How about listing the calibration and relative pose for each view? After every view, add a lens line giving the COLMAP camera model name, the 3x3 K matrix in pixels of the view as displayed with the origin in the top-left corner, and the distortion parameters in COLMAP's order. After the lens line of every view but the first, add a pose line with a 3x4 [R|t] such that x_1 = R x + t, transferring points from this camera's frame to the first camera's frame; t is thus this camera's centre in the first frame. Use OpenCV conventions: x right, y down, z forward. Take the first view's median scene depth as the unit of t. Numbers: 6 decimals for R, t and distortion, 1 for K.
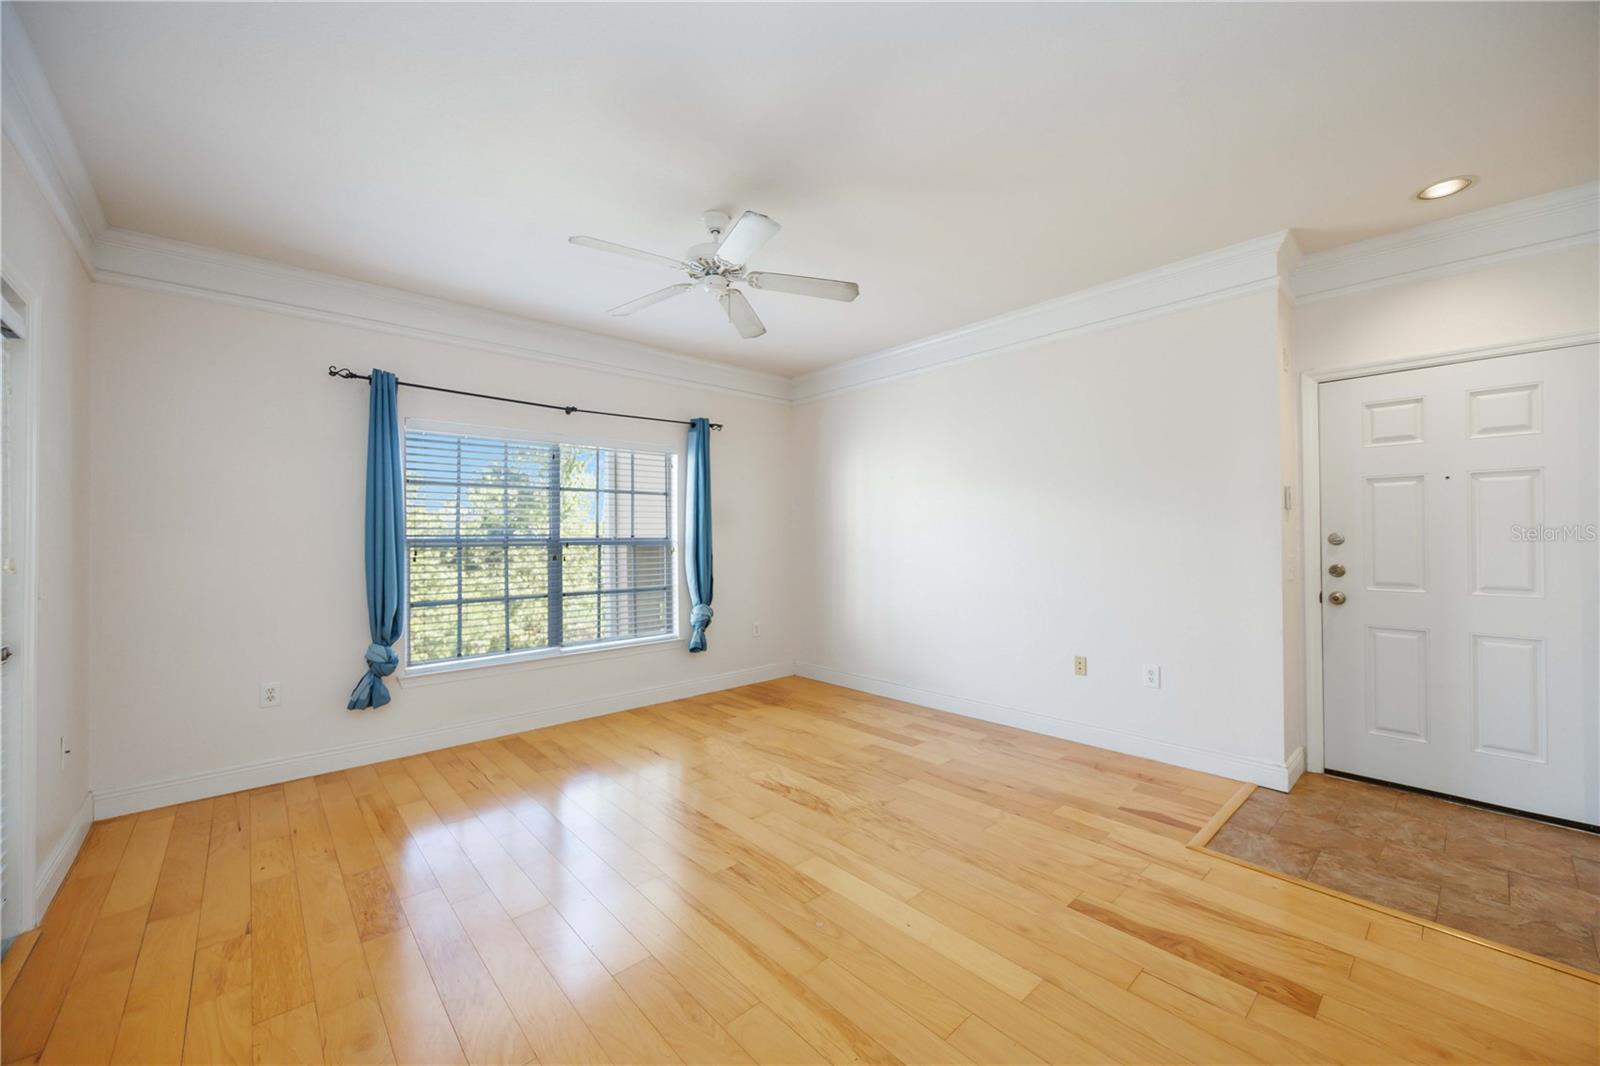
lens RADIAL K [[615.6, 0, 807.9], [0, 615.6, 532.8], [0, 0, 1]] dist [-0.001451, -0.000330]
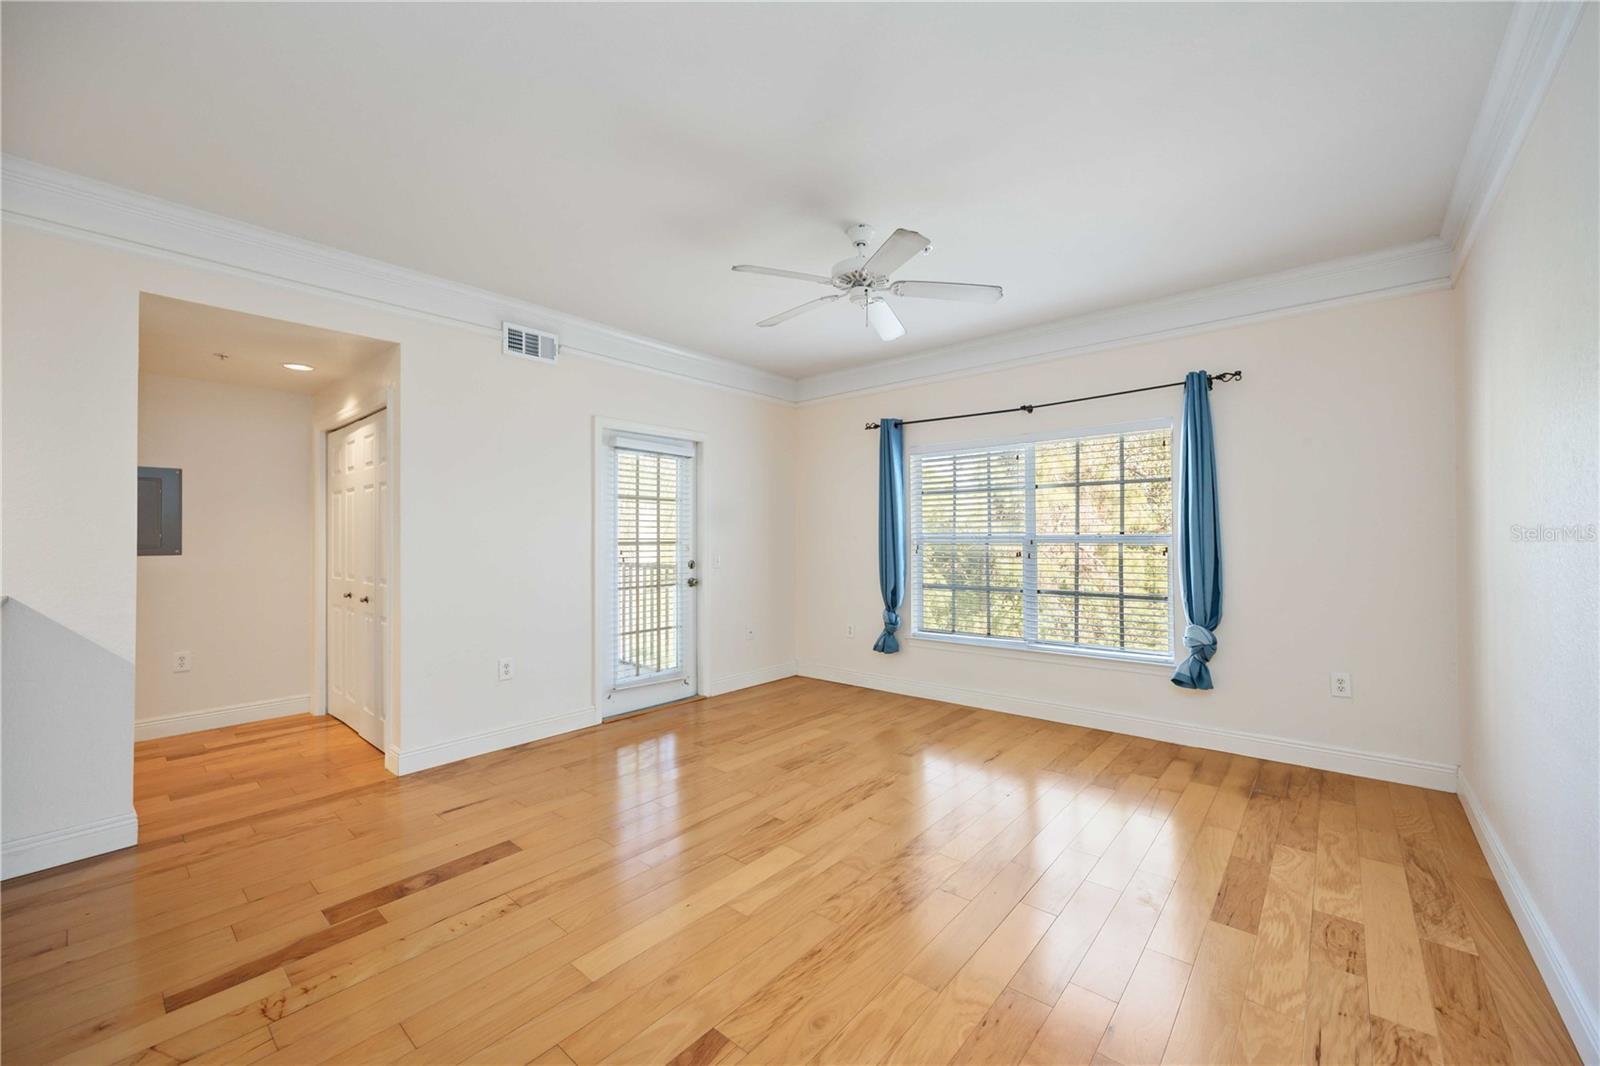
lens RADIAL K [[627.3, 0, 800.0], [0, 627.3, 533.0], [0, 0, 1]] dist [0.001252, 0.000044]
pose [[0.121347, -0.001310, -0.992609, 0.620717], [0.012865, 0.999917, 0.000253, -0.000468], [0.992527, -0.012801, 0.121354, 0.526142]]
